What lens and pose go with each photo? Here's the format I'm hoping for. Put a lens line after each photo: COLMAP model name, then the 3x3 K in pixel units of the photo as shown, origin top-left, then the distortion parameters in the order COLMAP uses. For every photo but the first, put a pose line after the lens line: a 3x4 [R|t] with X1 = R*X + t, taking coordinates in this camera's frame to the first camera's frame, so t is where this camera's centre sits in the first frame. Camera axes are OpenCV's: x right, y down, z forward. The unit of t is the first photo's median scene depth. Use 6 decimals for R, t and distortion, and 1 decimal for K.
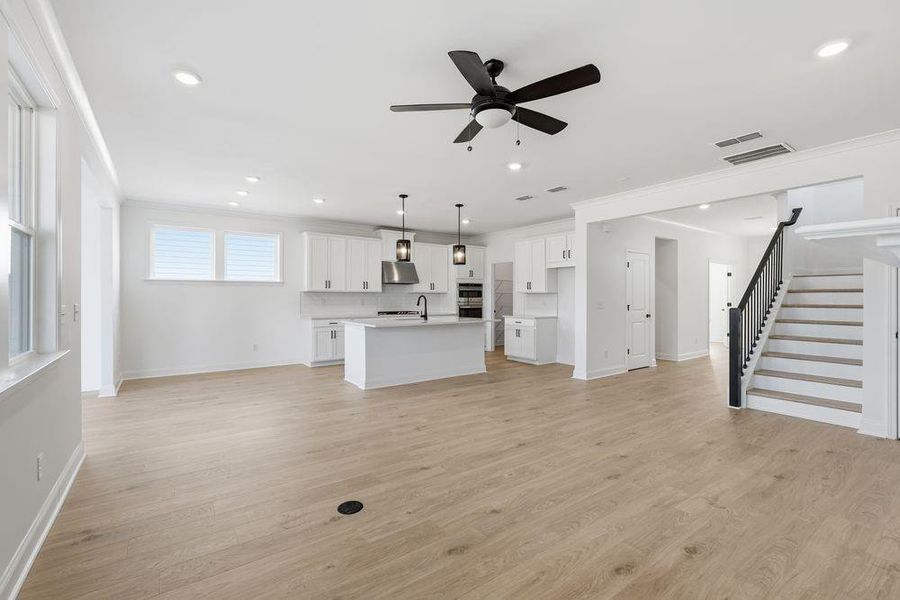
lens RADIAL K [[400.7, 0, 450.4], [0, 400.7, 299.3], [0, 0, 1]] dist [-0.015907, 0.004780]
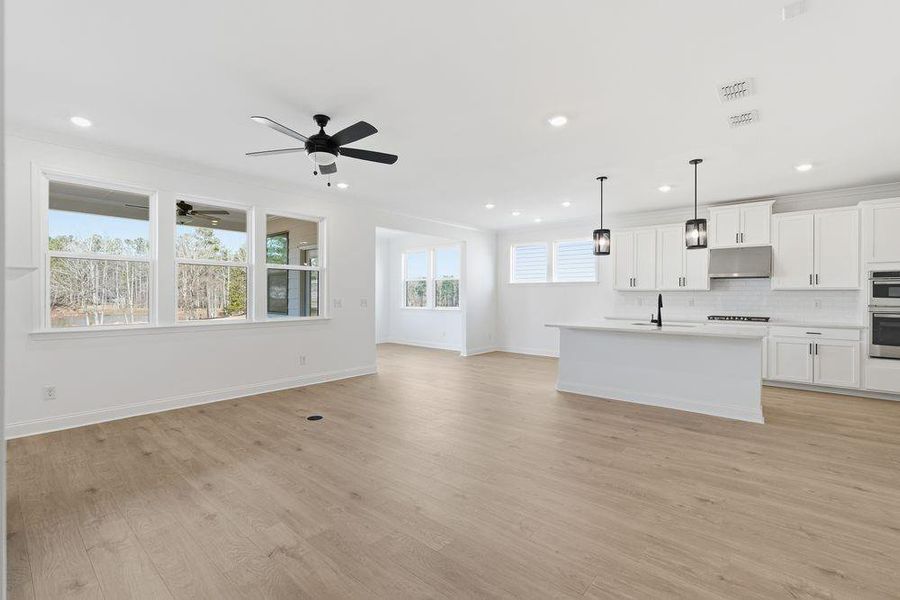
lens RADIAL K [[400.7, 0, 446.6], [0, 400.7, 296.9], [0, 0, 1]] dist [-0.015907, 0.004780]
pose [[0.226160, 0.003569, -0.974084, 0.499523], [-0.008819, 0.999960, 0.001617, -0.001680], [0.974050, 0.008225, 0.226182, 0.374076]]
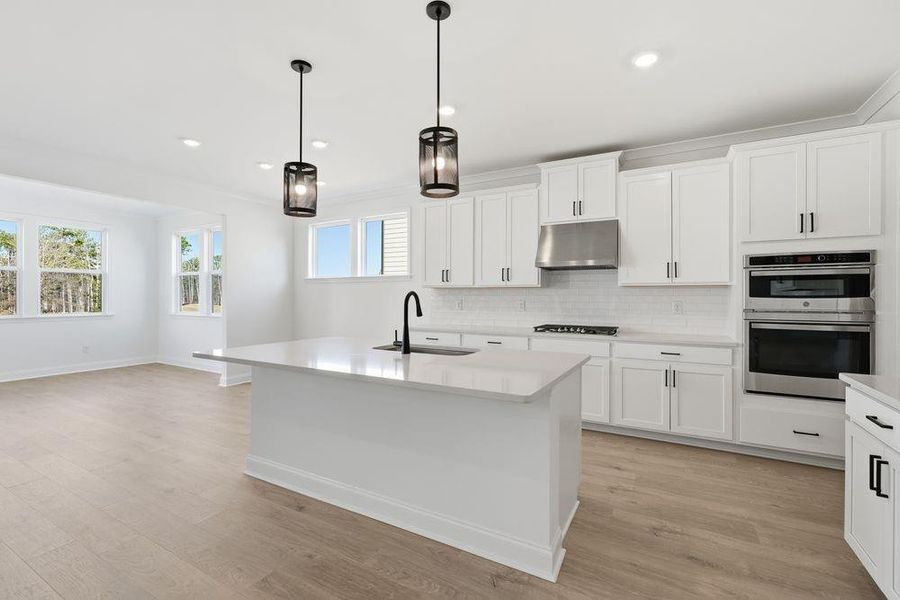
lens RADIAL K [[400.7, 0, 448.8], [0, 400.7, 297.1], [0, 0, 1]] dist [-0.015907, 0.004780]
pose [[0.415708, 0.001402, -0.909497, 0.269549], [-0.006396, 0.999979, -0.001383, -0.003394], [0.909476, 0.006392, 0.415708, 0.749078]]
